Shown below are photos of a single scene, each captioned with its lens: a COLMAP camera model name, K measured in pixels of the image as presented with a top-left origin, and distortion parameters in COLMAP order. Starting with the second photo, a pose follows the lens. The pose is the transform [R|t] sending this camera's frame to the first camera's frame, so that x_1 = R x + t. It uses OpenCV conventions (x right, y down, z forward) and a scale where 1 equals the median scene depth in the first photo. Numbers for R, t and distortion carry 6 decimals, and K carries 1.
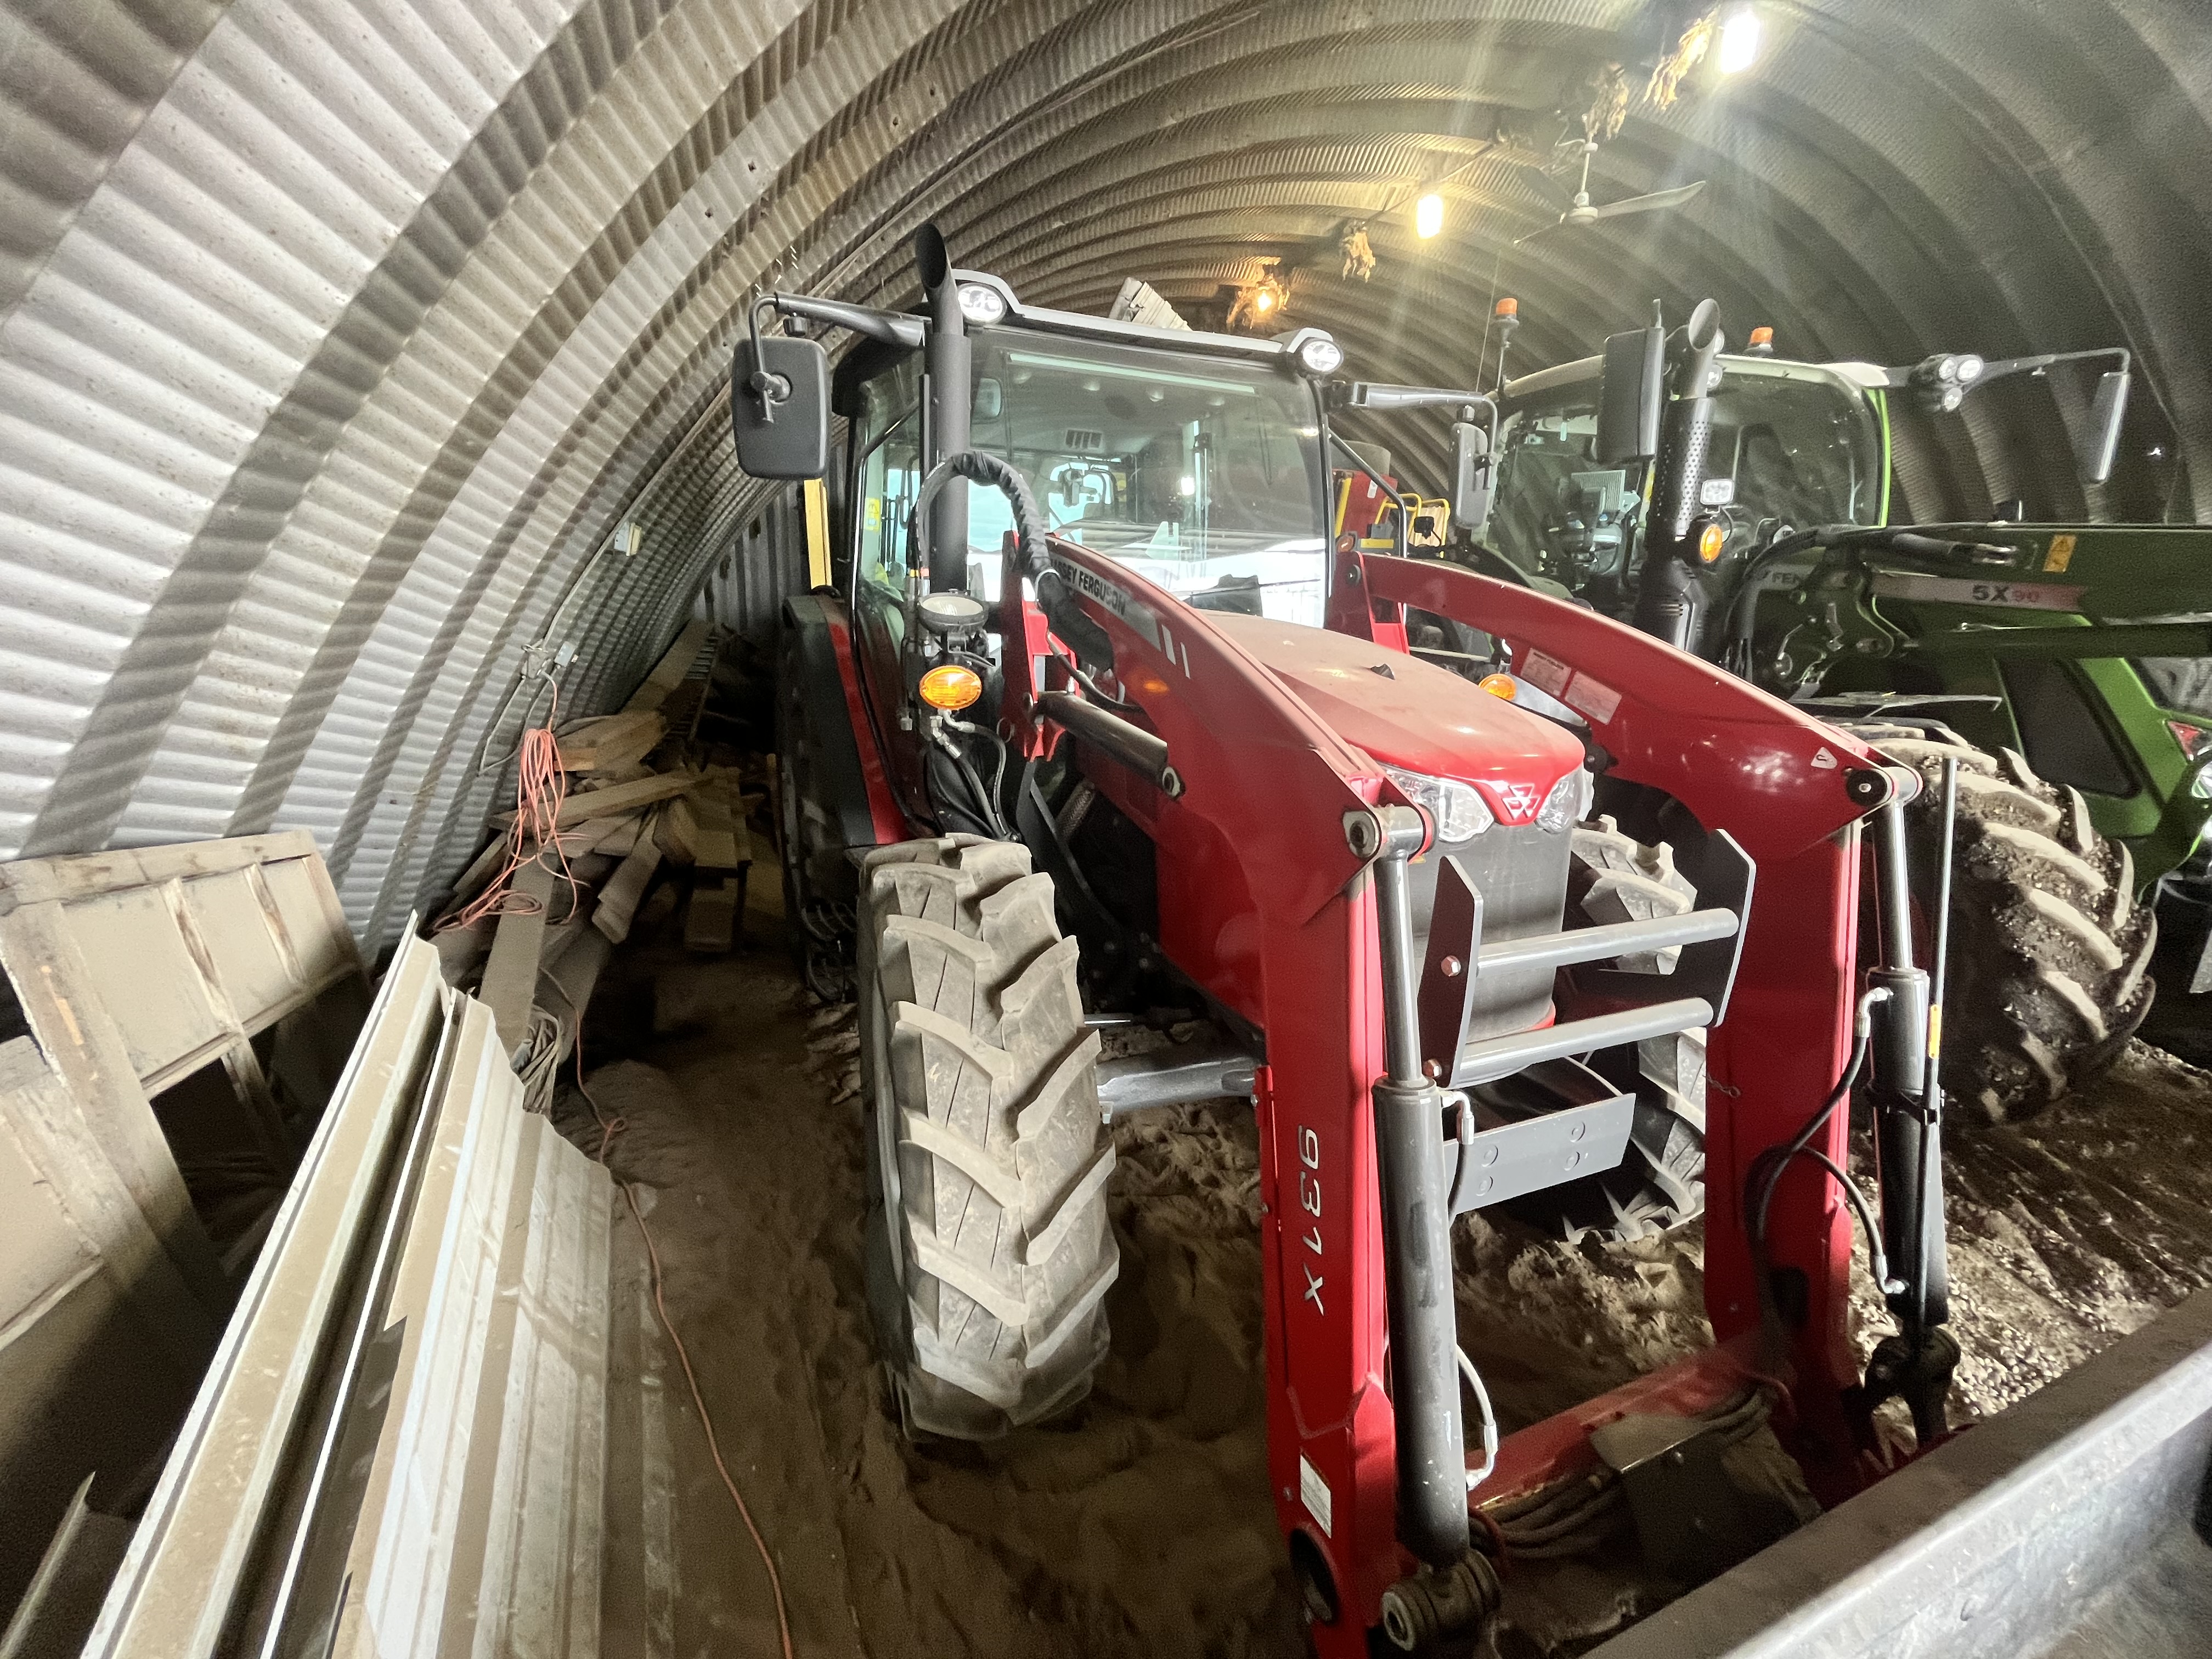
lens RADIAL K [[889.9, 0, 1102.1], [0, 889.9, 829.1], [0, 0, 1]] dist [-0.006391, 0.000080]
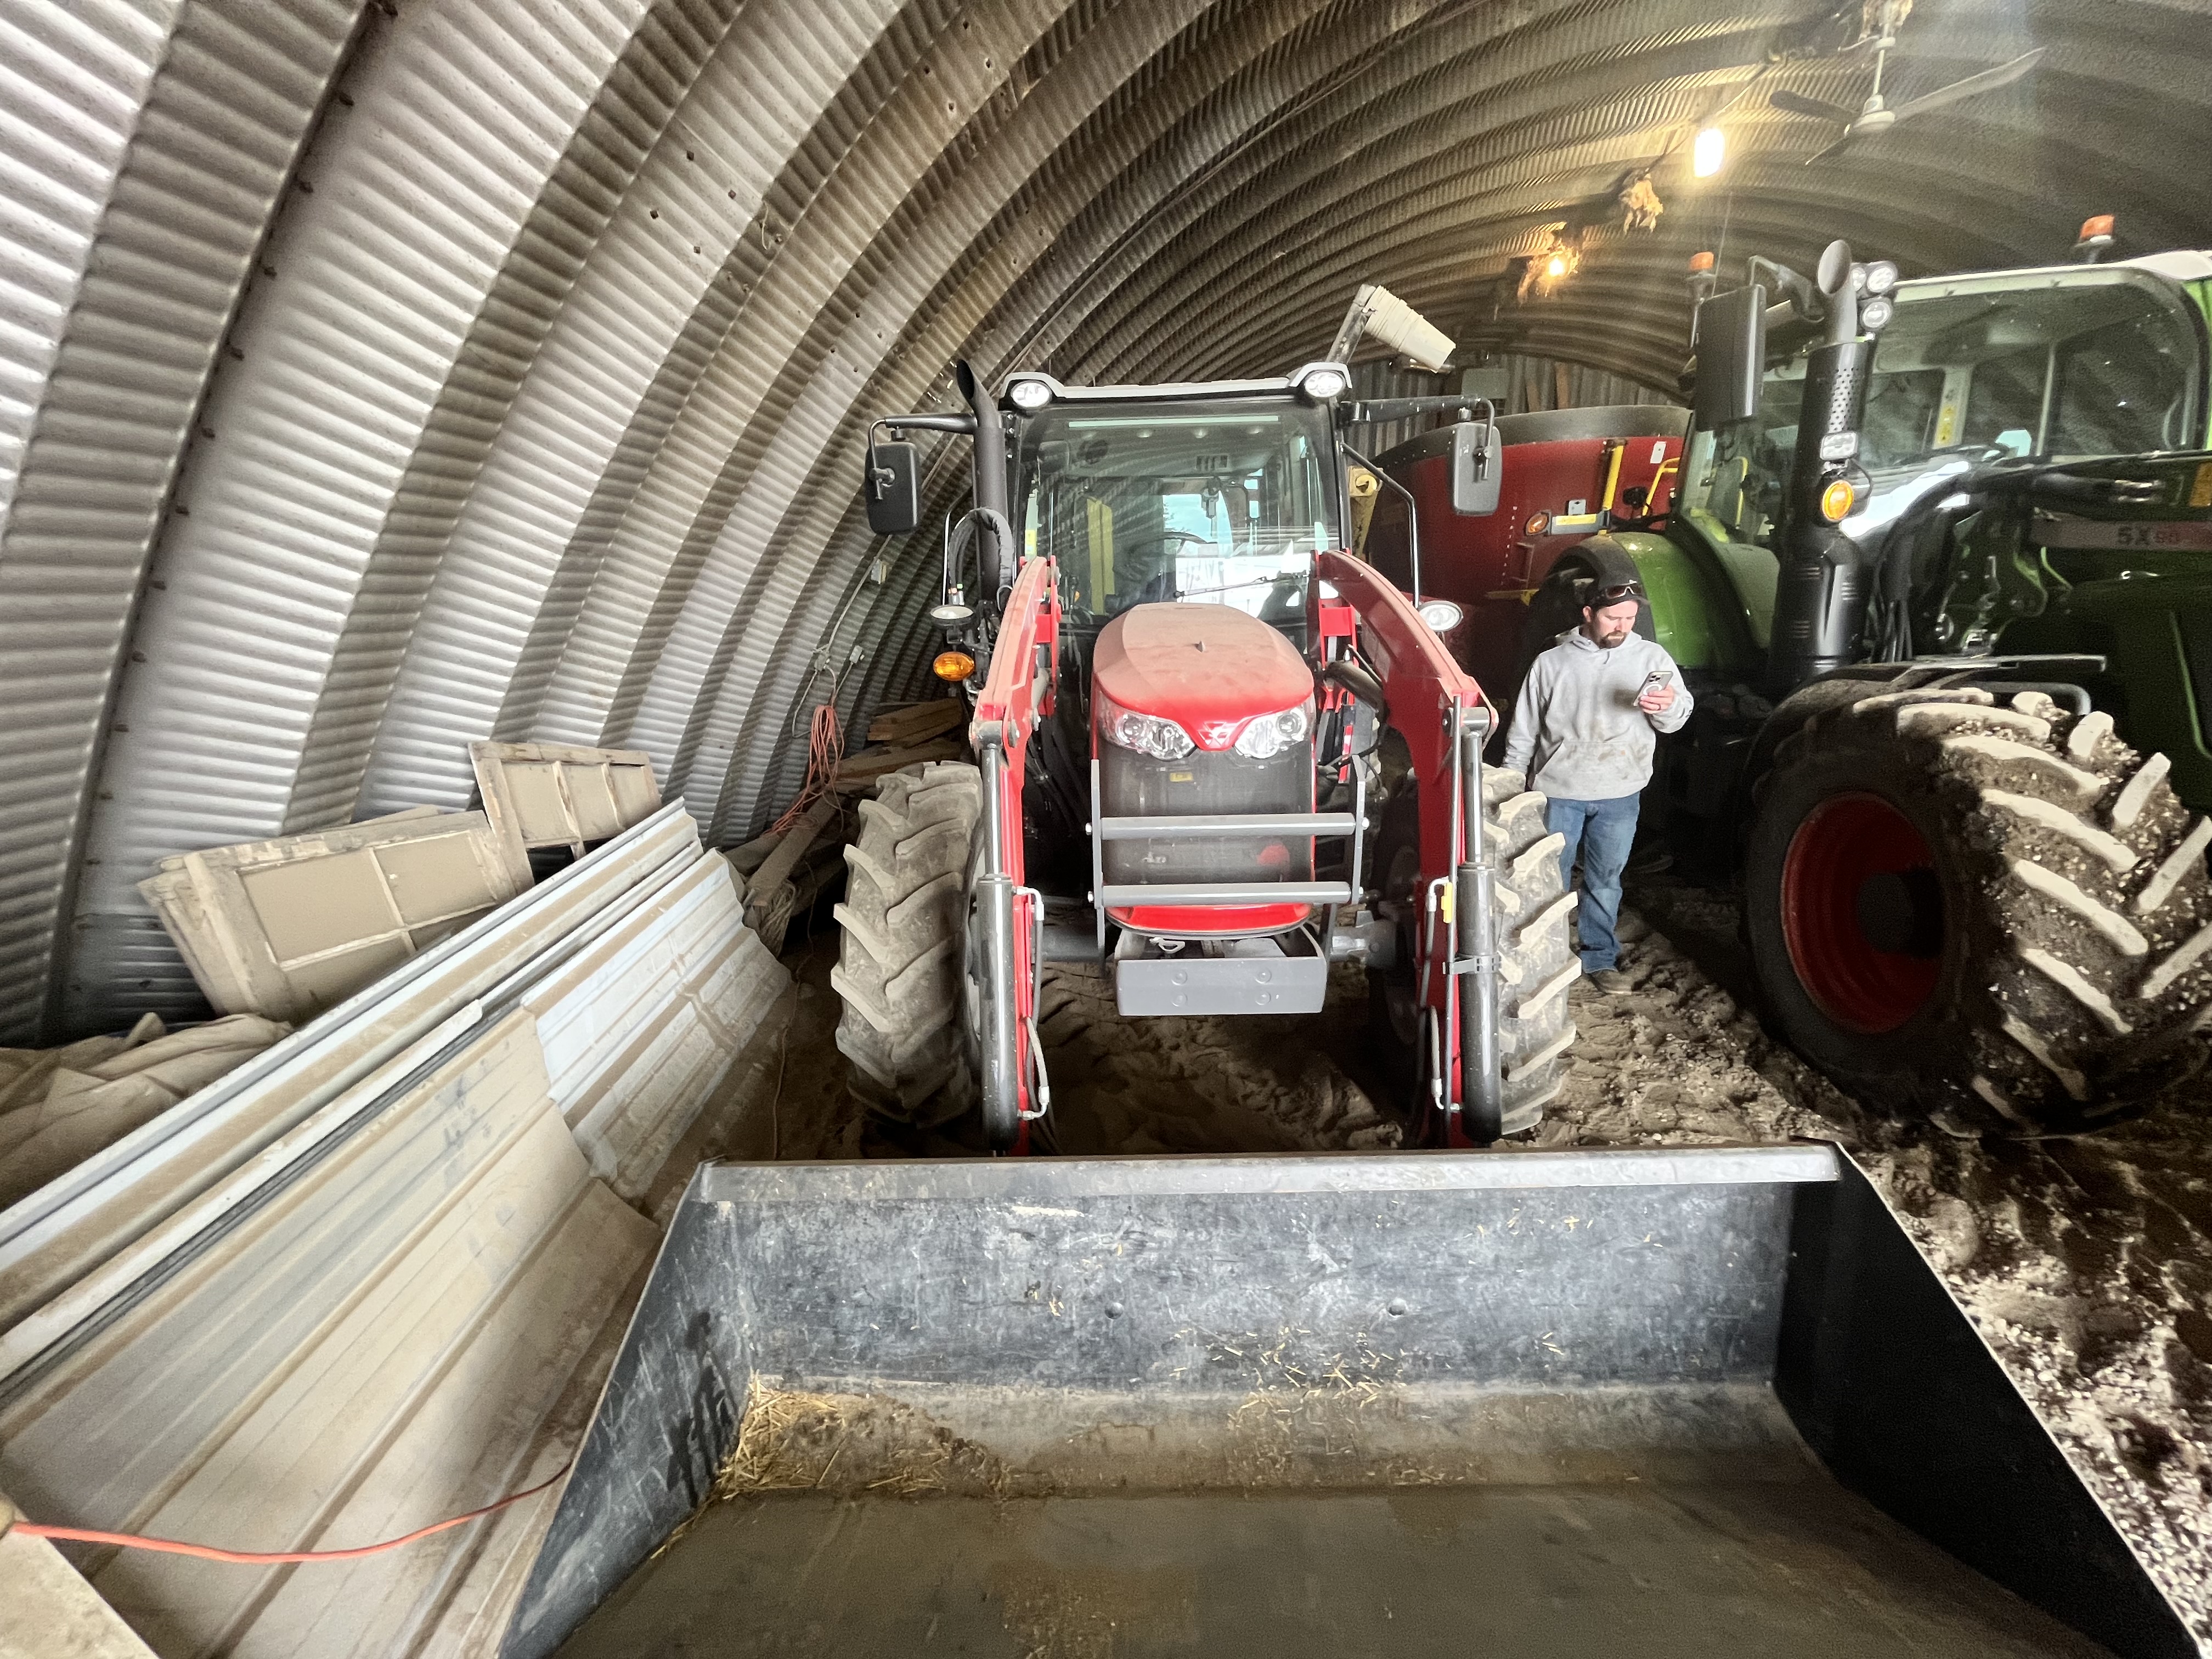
lens RADIAL K [[889.9, 0, 1112.0], [0, 889.9, 827.8], [0, 0, 1]] dist [-0.006391, 0.000080]
pose [[0.917600, 0.049029, -0.394471, 0.527366], [-0.047186, 0.998783, 0.014379, 0.063359], [0.394696, 0.005419, 0.918796, -0.222830]]
